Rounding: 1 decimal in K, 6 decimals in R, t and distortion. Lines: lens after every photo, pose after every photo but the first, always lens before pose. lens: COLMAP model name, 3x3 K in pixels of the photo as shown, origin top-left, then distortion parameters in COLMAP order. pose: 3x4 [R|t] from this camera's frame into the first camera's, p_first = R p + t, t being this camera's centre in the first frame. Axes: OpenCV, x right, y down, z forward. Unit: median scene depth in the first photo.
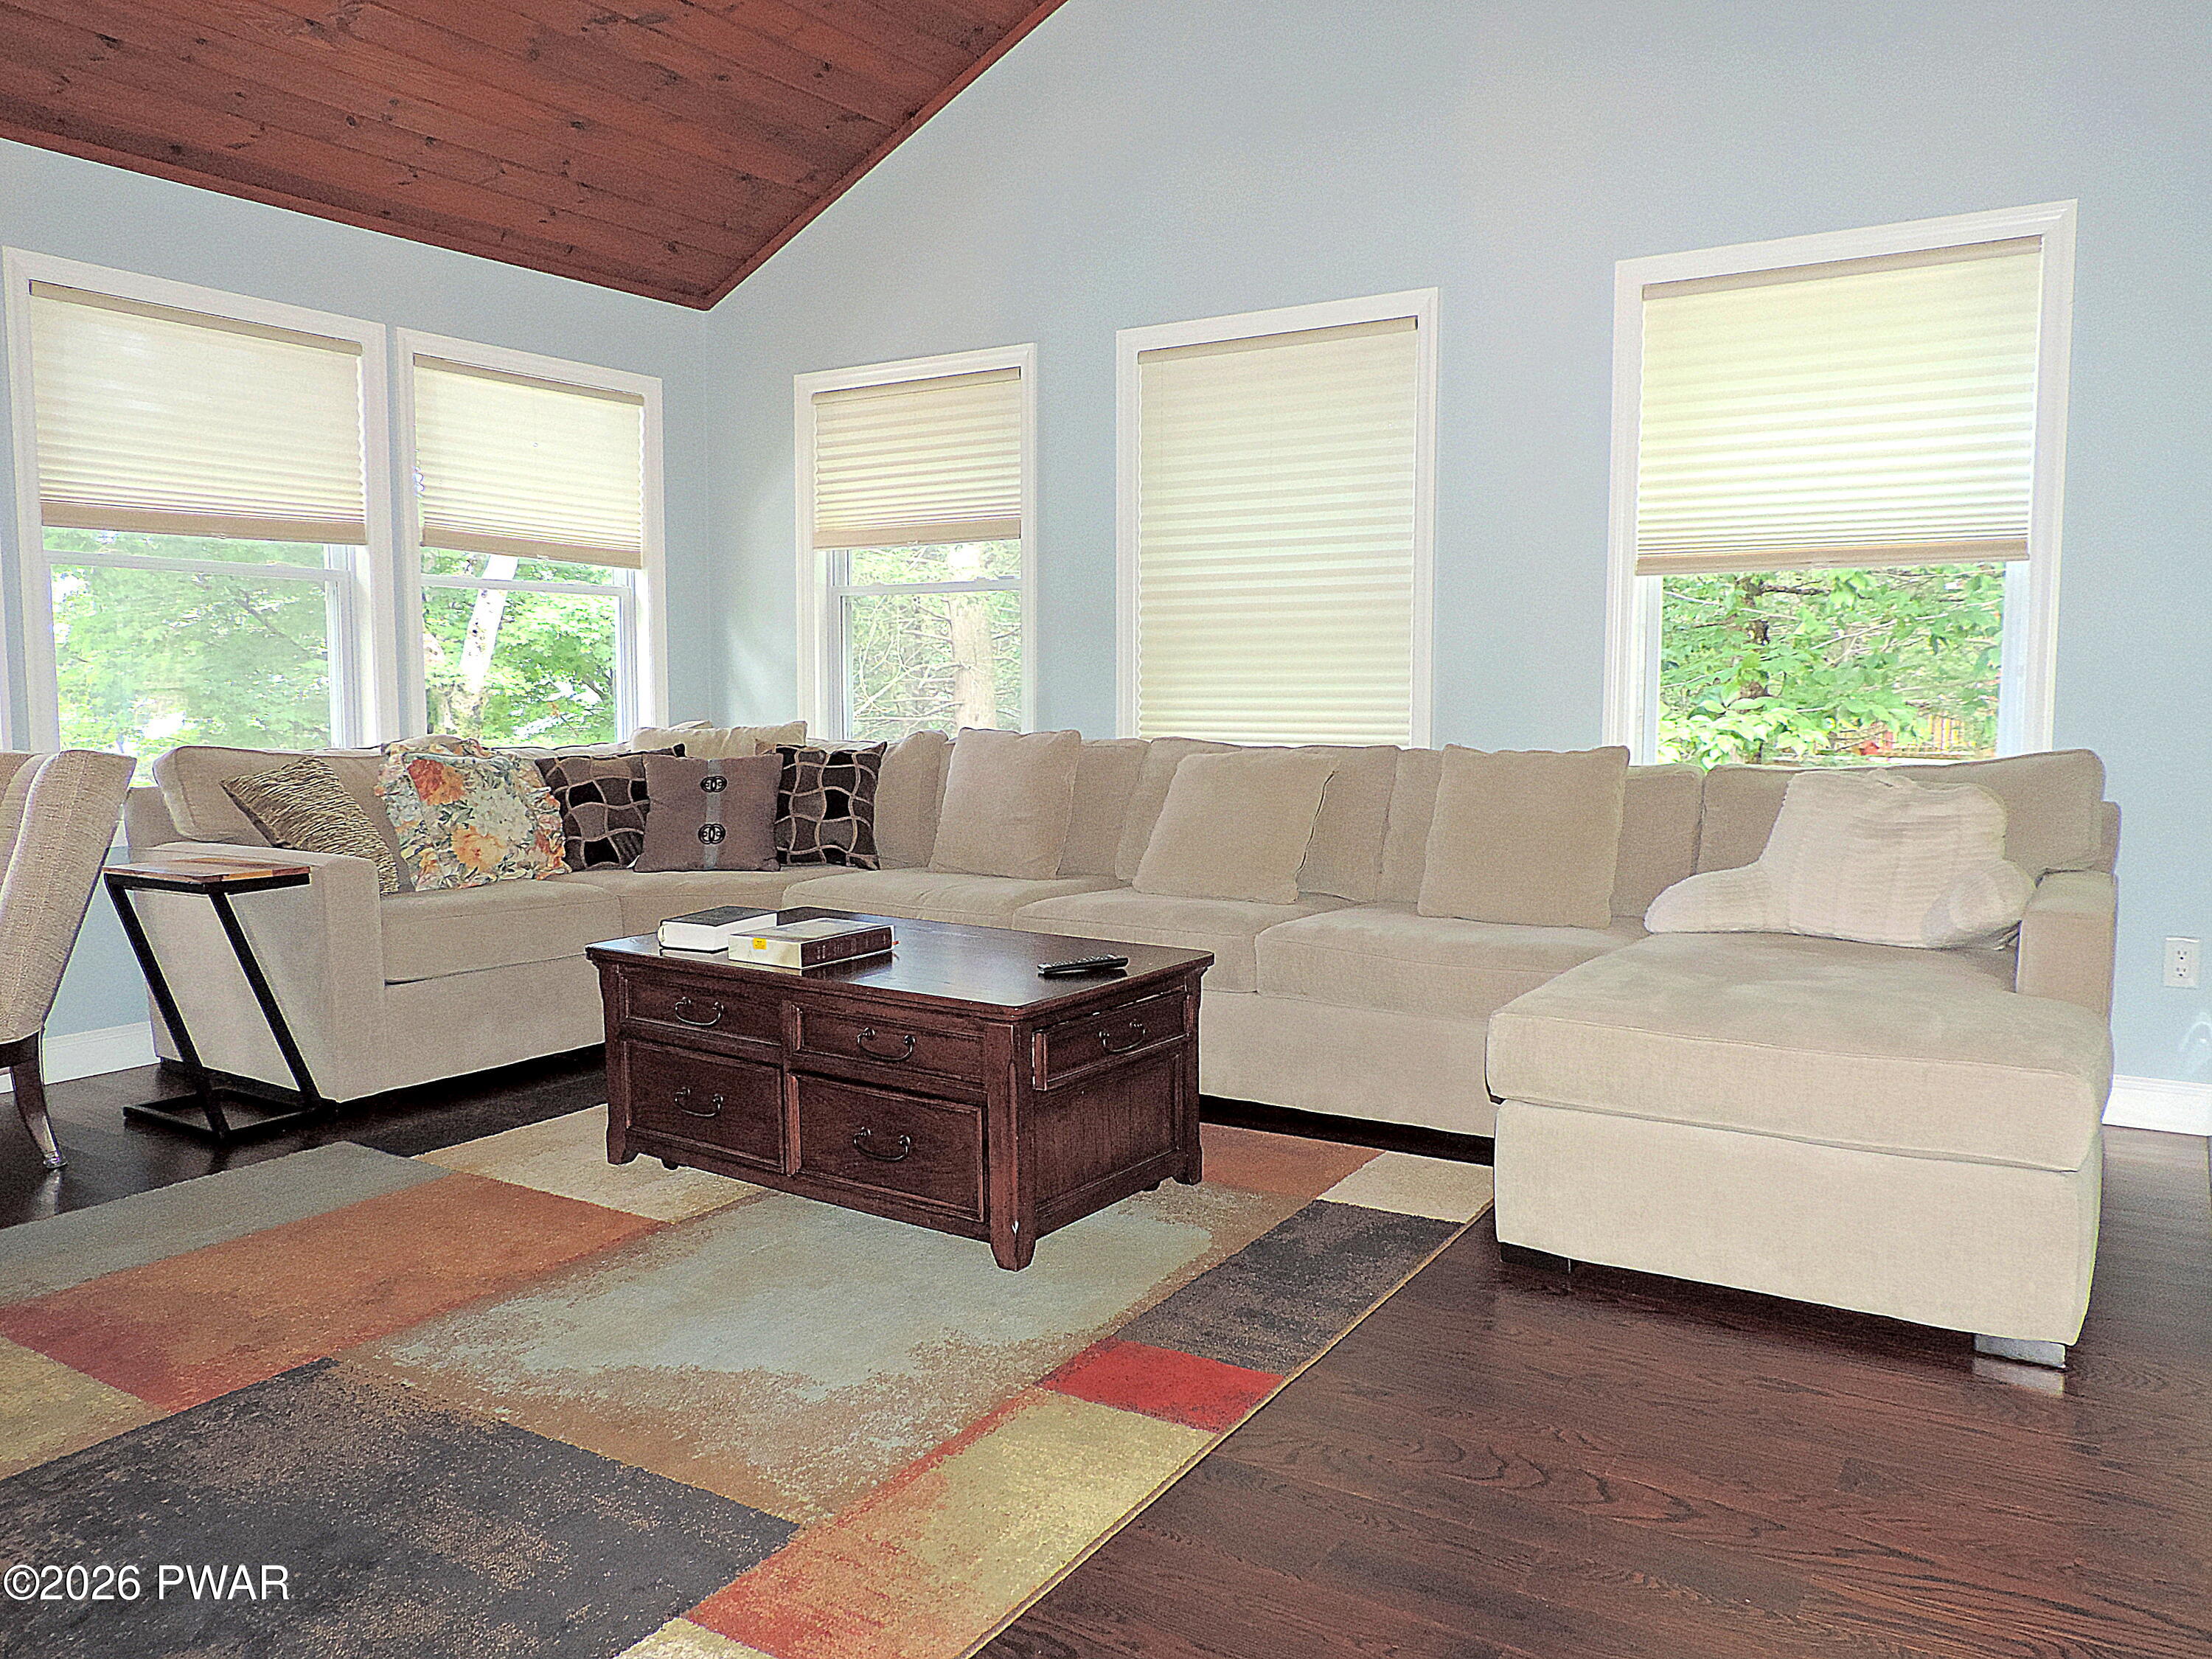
lens RADIAL K [[1619.6, 0, 1102.7], [0, 1619.6, 837.6], [0, 0, 1]] dist [-0.017102, 0.005015]
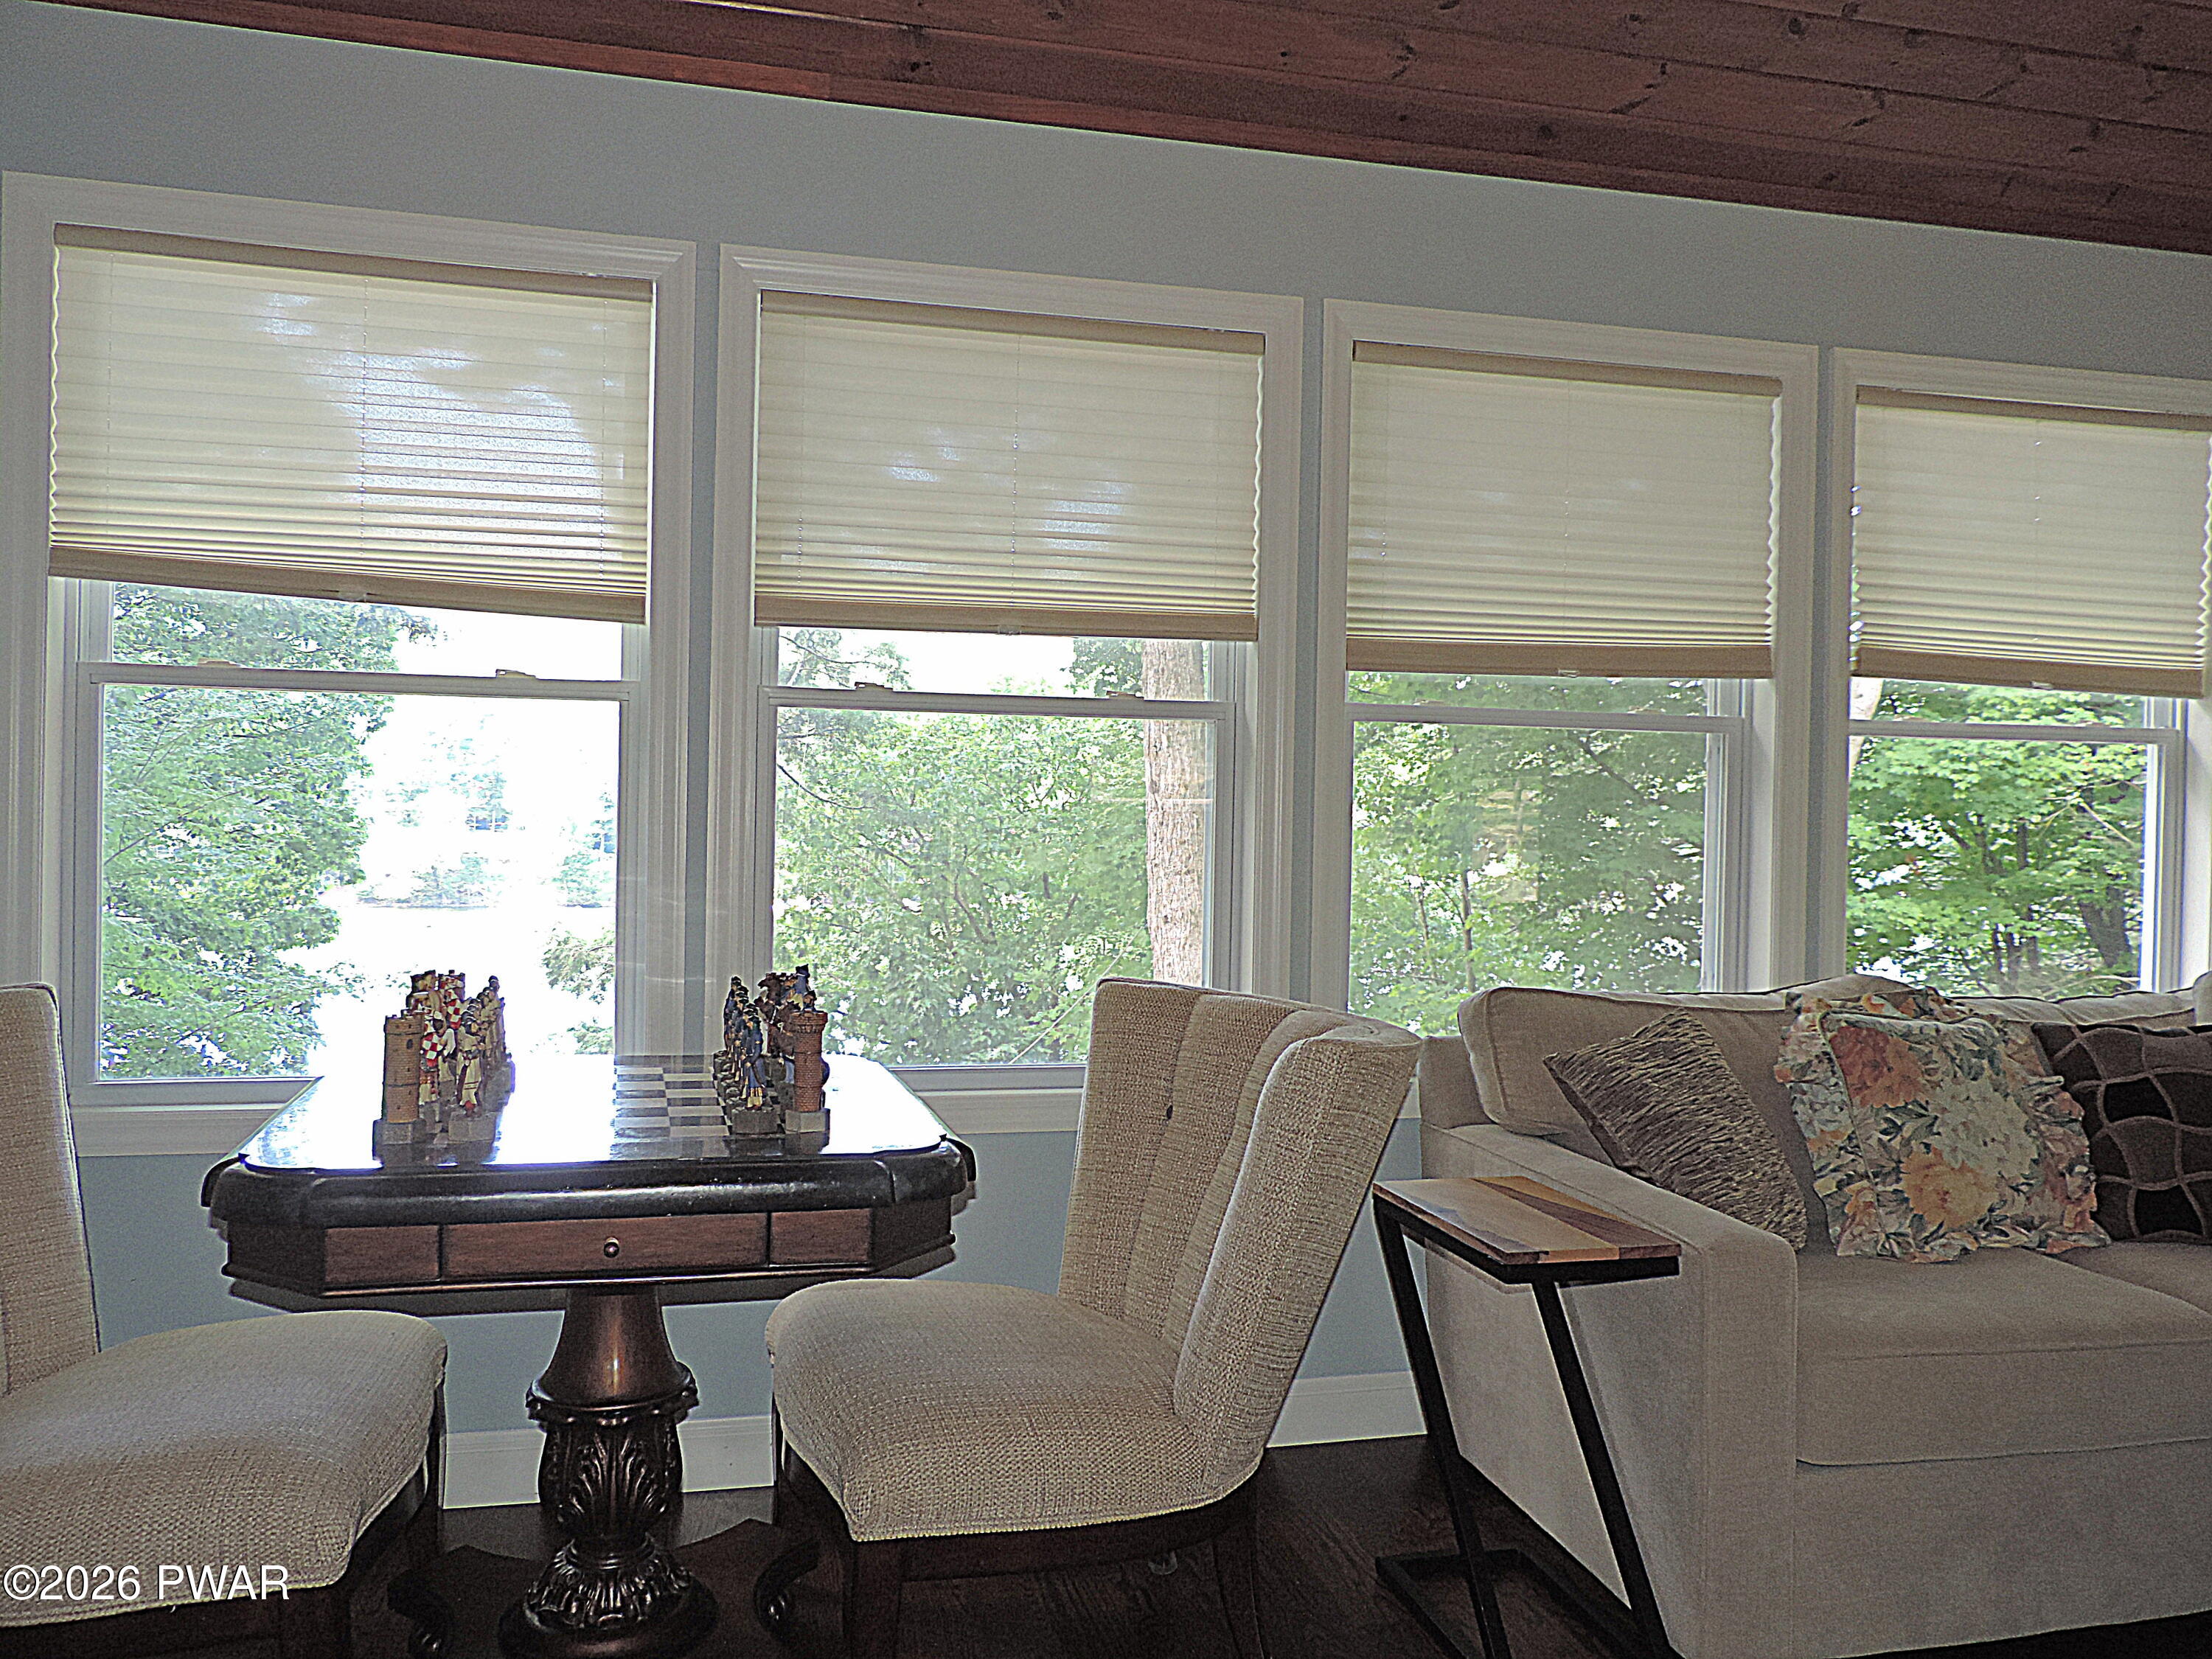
lens RADIAL K [[1619.6, 0, 1110.8], [0, 1619.6, 831.3], [0, 0, 1]] dist [-0.017102, 0.005015]
pose [[0.720099, 0.020786, -0.693560, -0.207406], [-0.079651, 0.995420, -0.052866, -0.067583], [0.689284, 0.093312, 0.718457, 0.372972]]
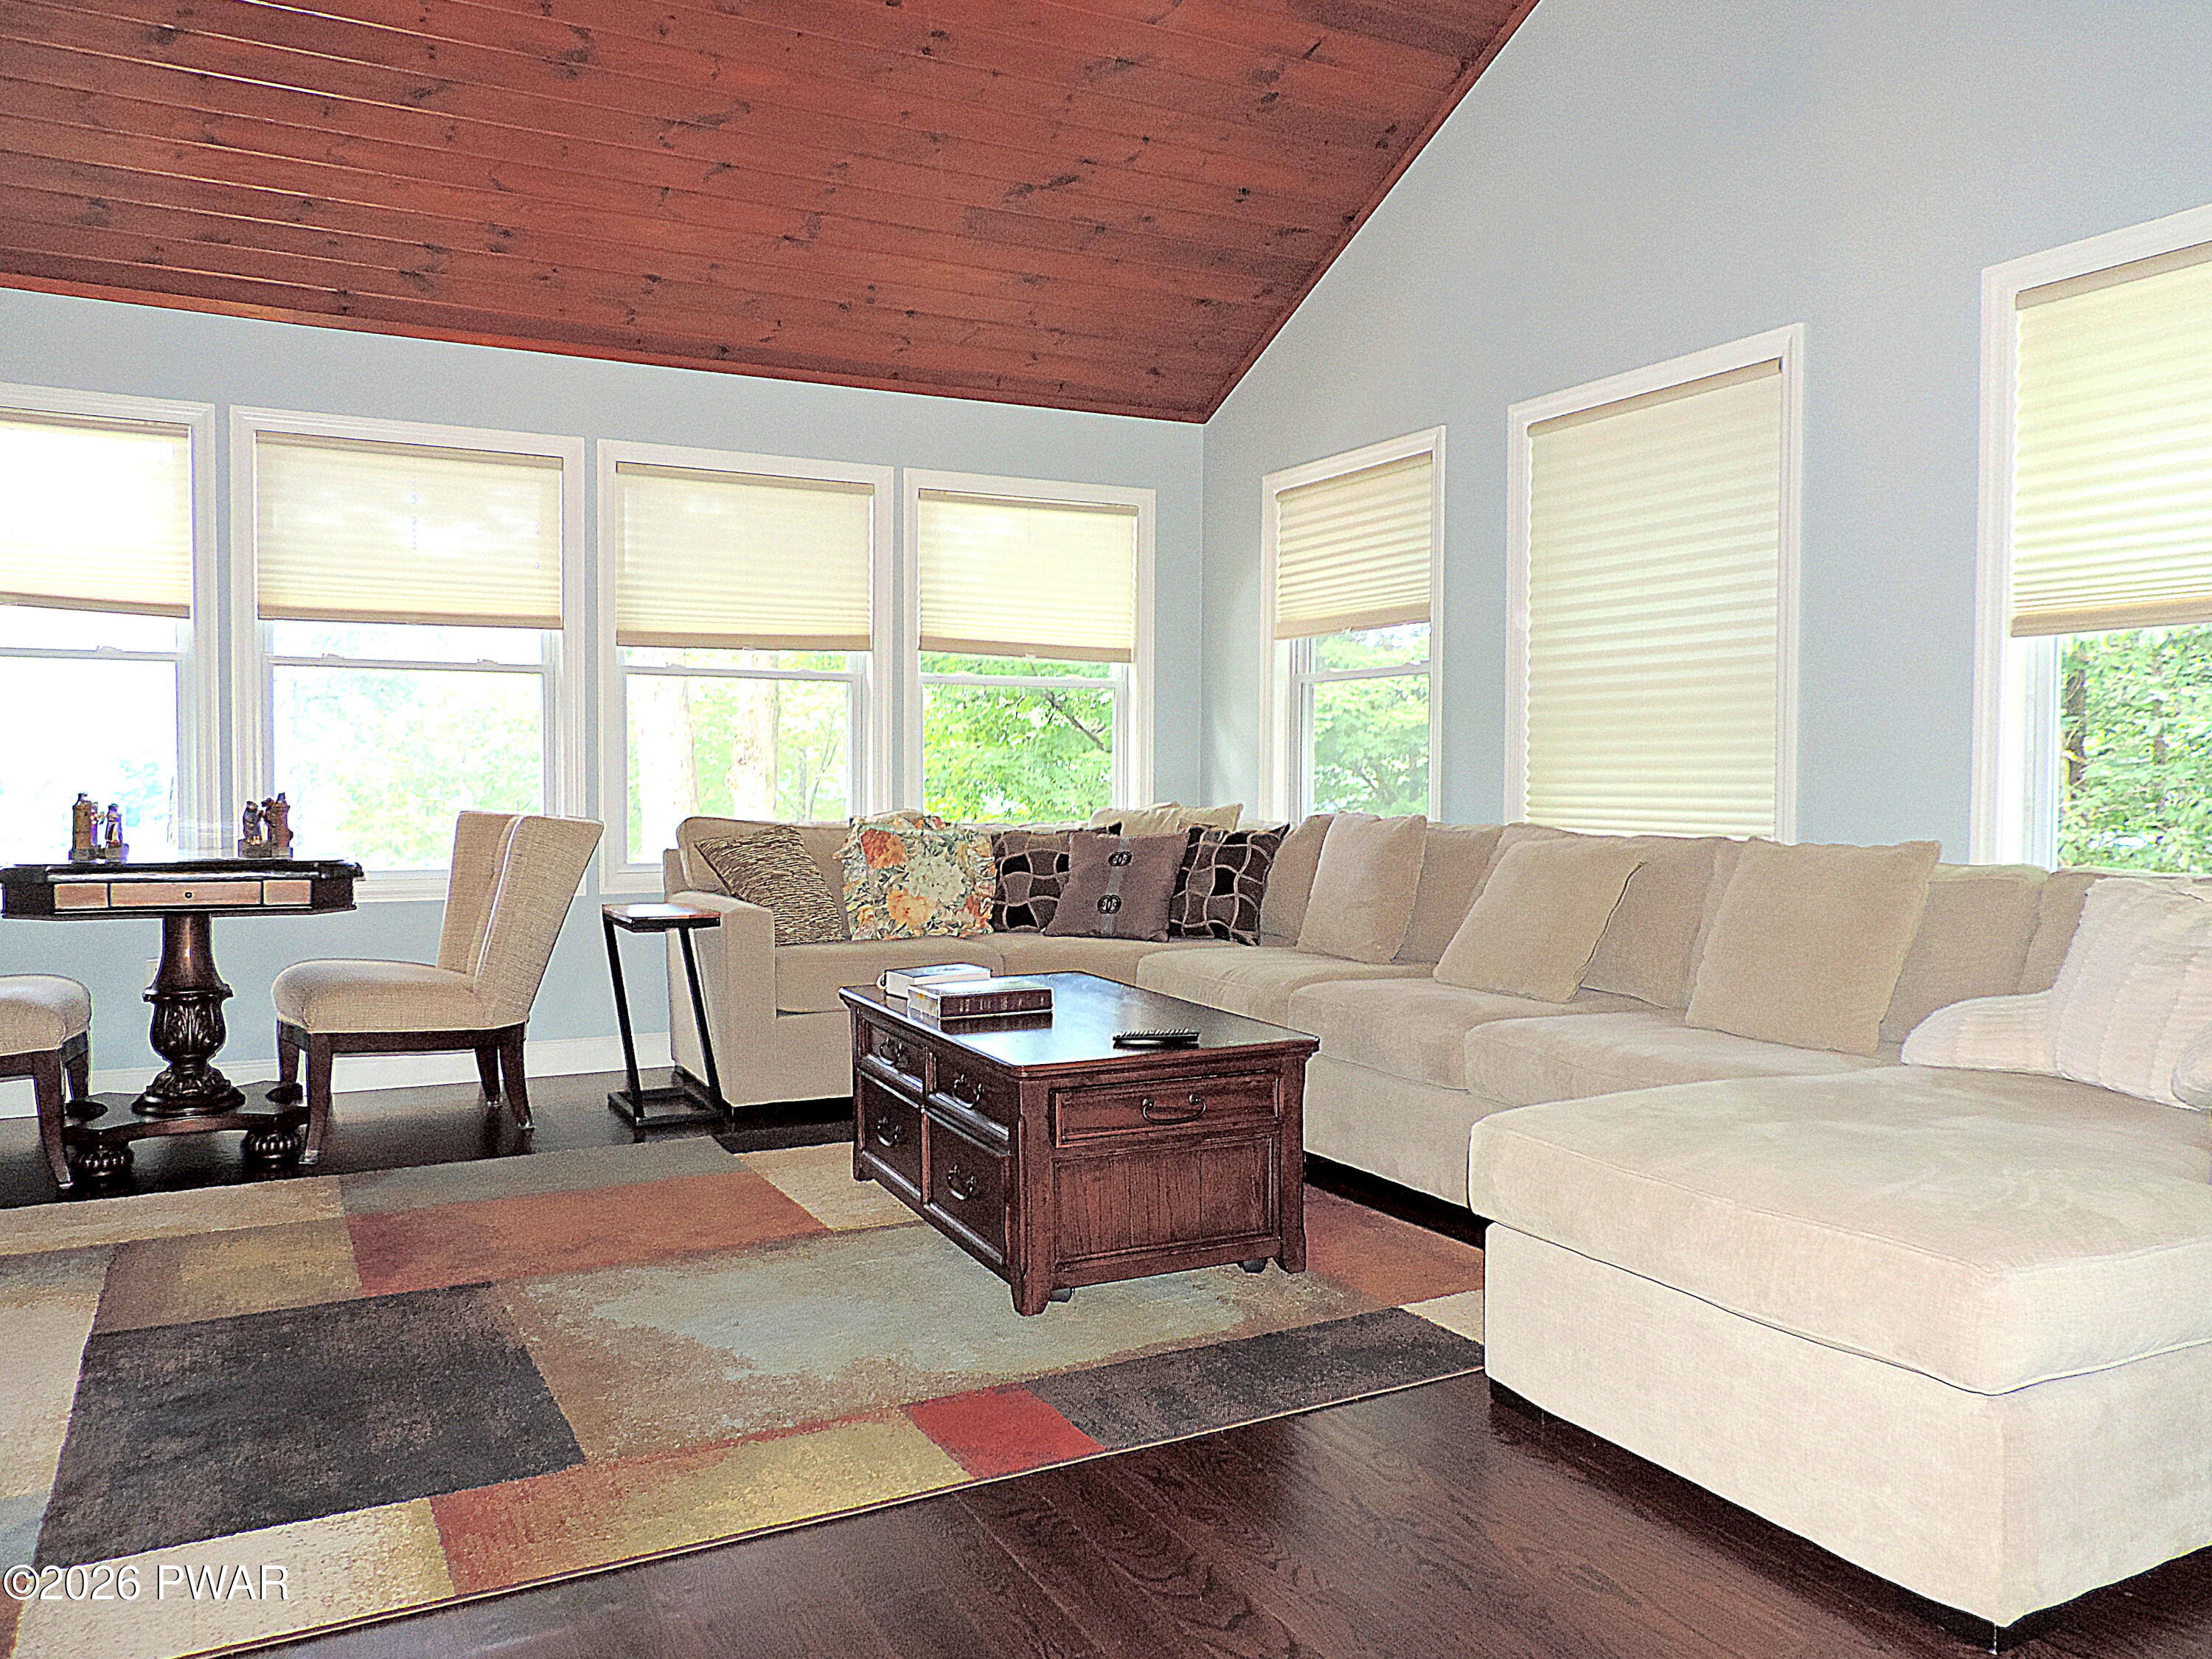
lens RADIAL K [[1619.6, 0, 1100.4], [0, 1619.6, 846.1], [0, 0, 1]] dist [-0.017102, 0.005015]
pose [[0.865306, 0.025277, -0.500606, 0.322548], [-0.049630, 0.998141, -0.035387, -0.002910], [0.498781, 0.055466, 0.864952, 0.056558]]
